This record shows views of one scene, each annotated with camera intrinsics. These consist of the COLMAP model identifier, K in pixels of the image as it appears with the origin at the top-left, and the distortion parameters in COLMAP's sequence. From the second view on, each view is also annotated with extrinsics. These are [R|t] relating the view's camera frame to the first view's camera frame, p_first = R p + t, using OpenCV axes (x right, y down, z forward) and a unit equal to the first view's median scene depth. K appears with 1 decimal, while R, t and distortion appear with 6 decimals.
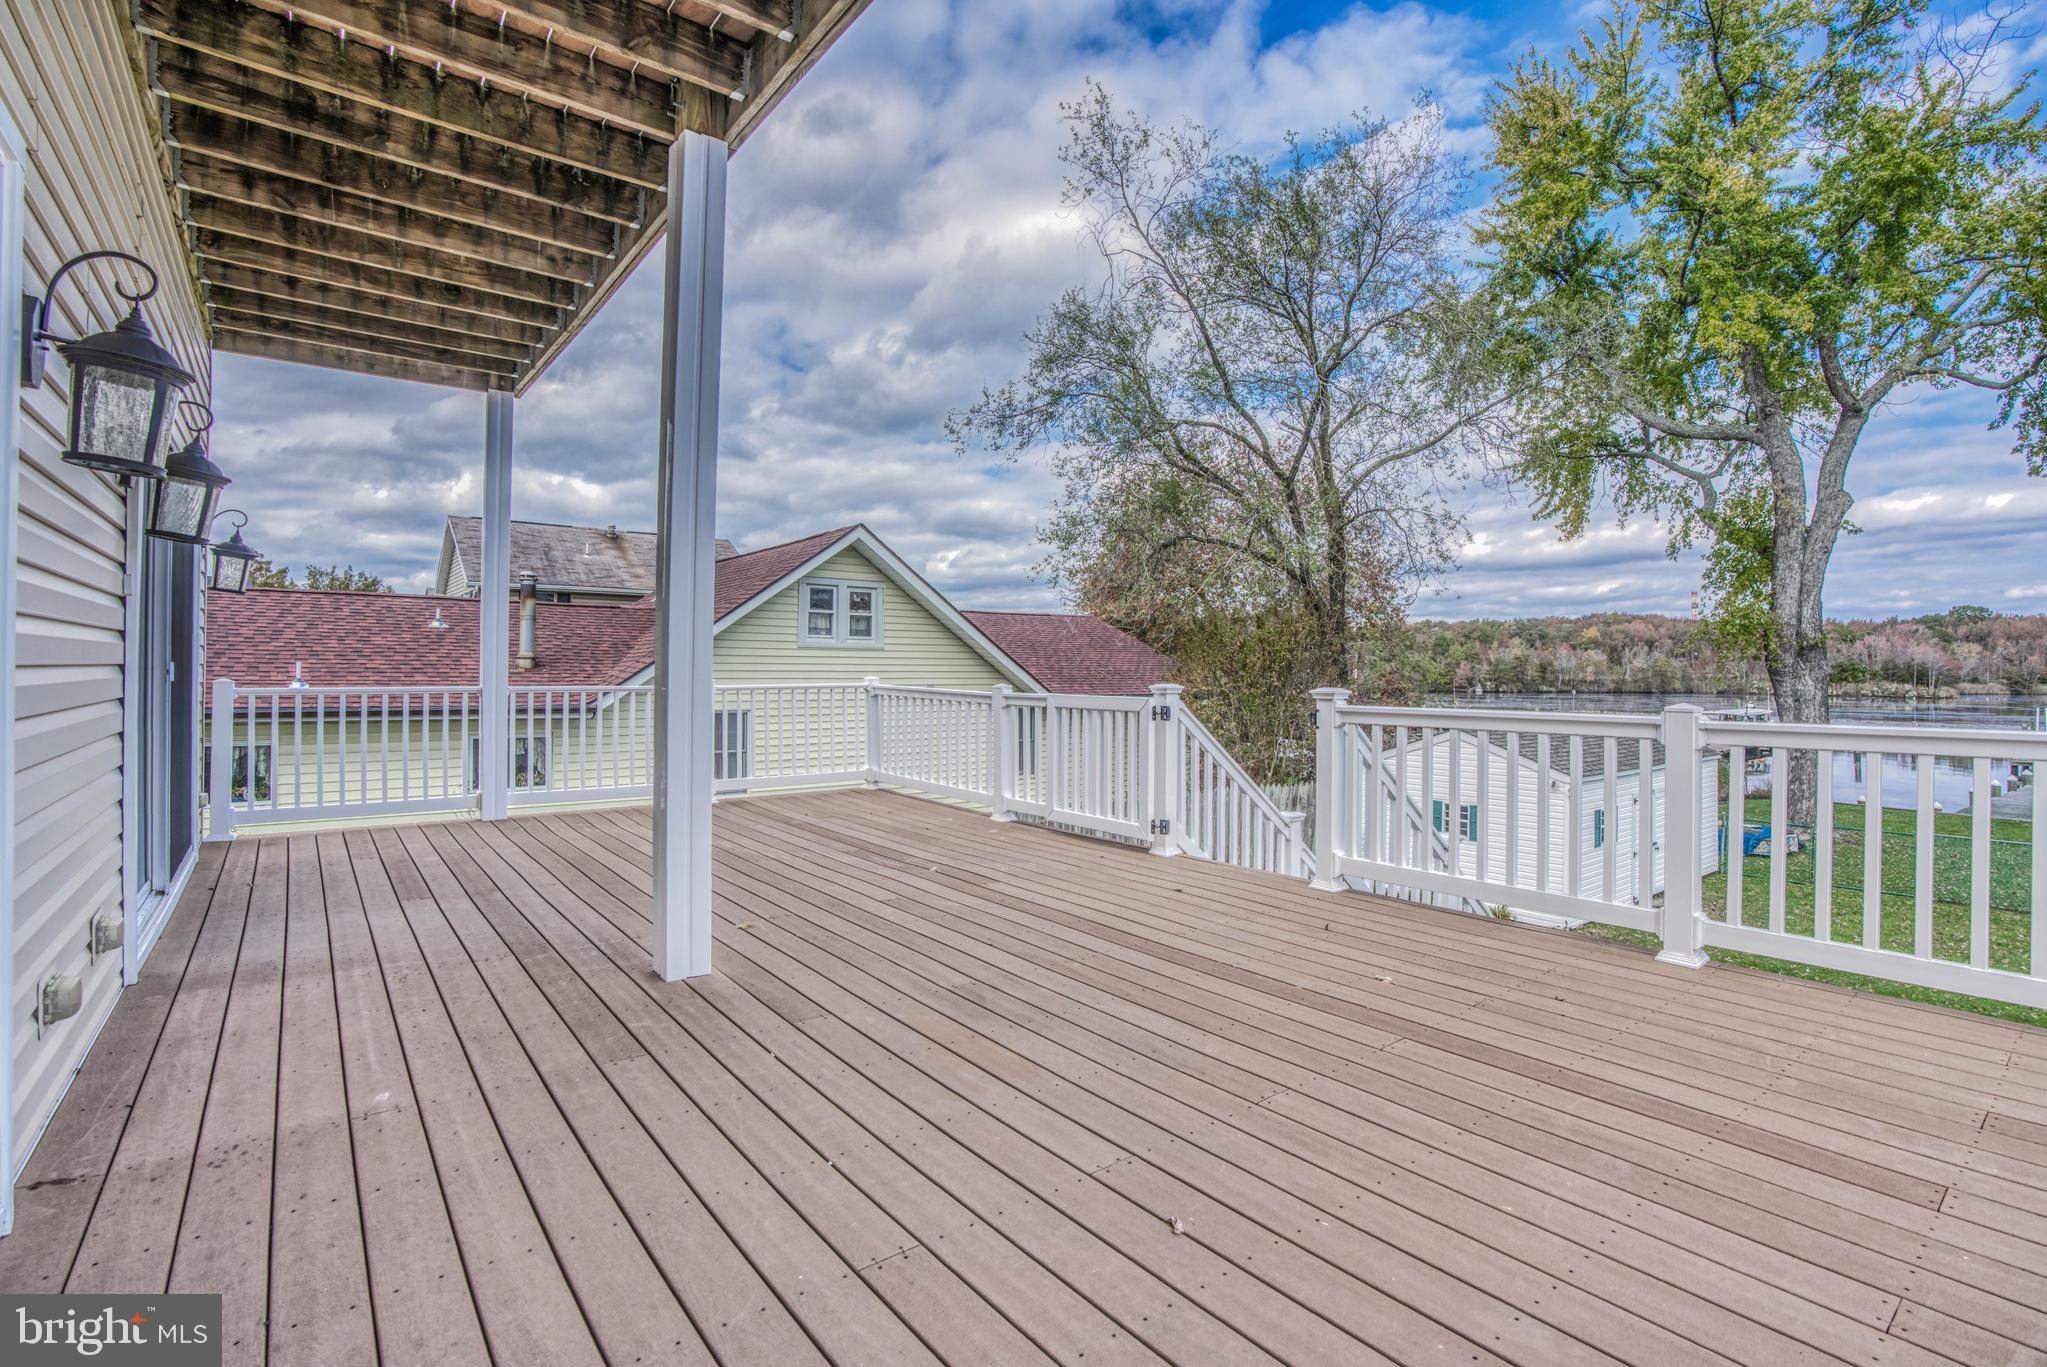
lens RADIAL K [[951.2, 0, 1015.7], [0, 951.2, 656.9], [0, 0, 1]] dist [-0.062478, 0.024969]
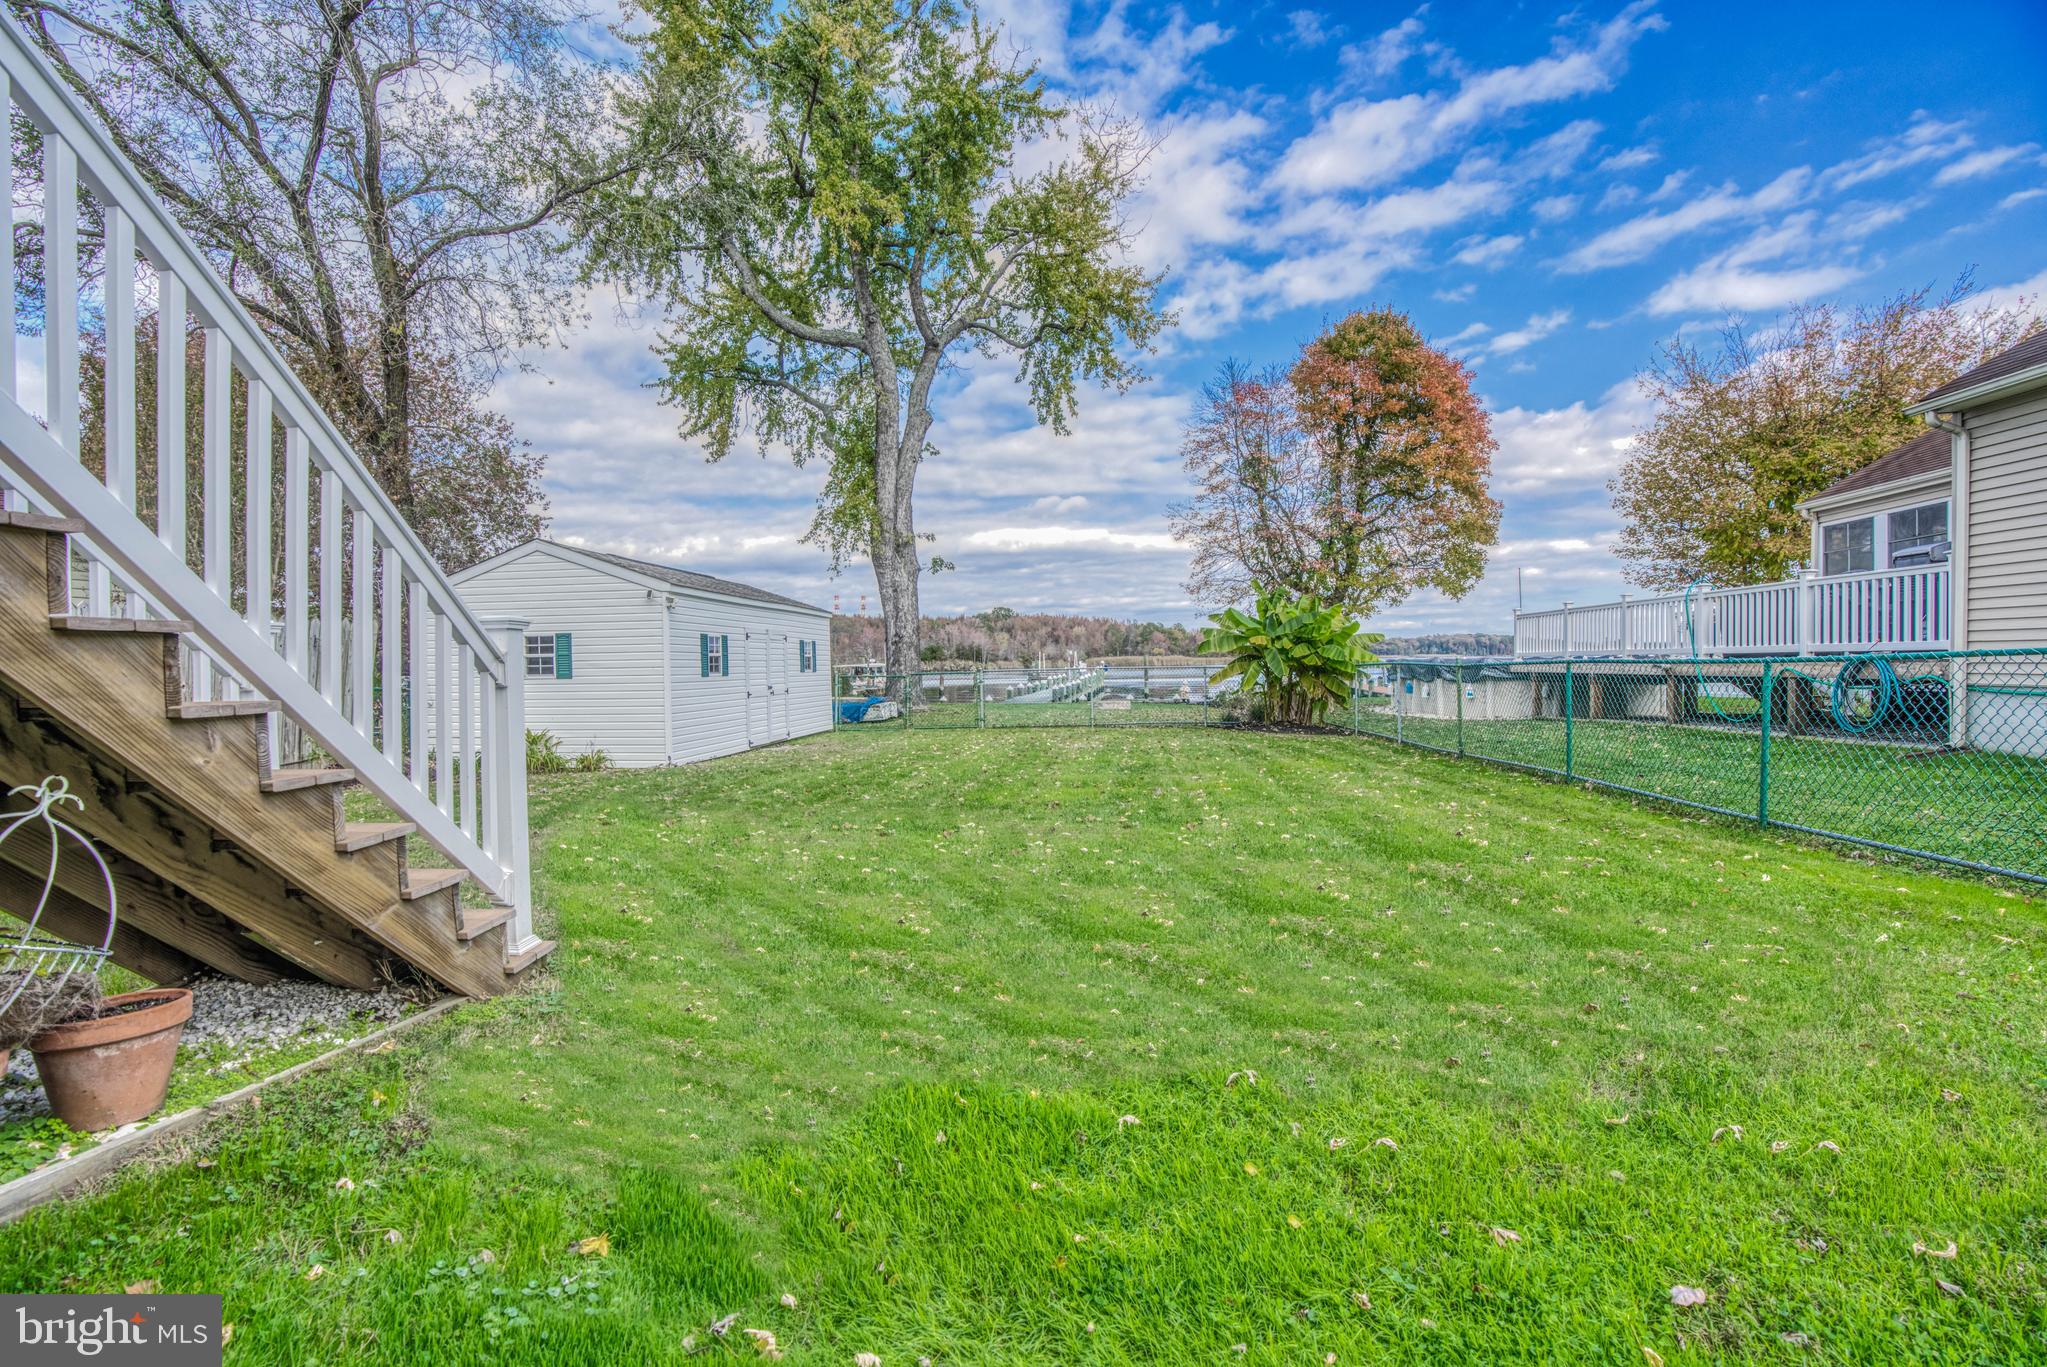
lens RADIAL K [[939.4, 0, 1003.6], [0, 939.4, 690.4], [0, 0, 1]] dist [-0.069460, 0.027026]
pose [[0.691453, -0.037869, 0.721428, 0.121798], [0.010968, 0.999060, 0.041929, 0.119729], [-0.722338, -0.021079, 0.691219, 0.125426]]
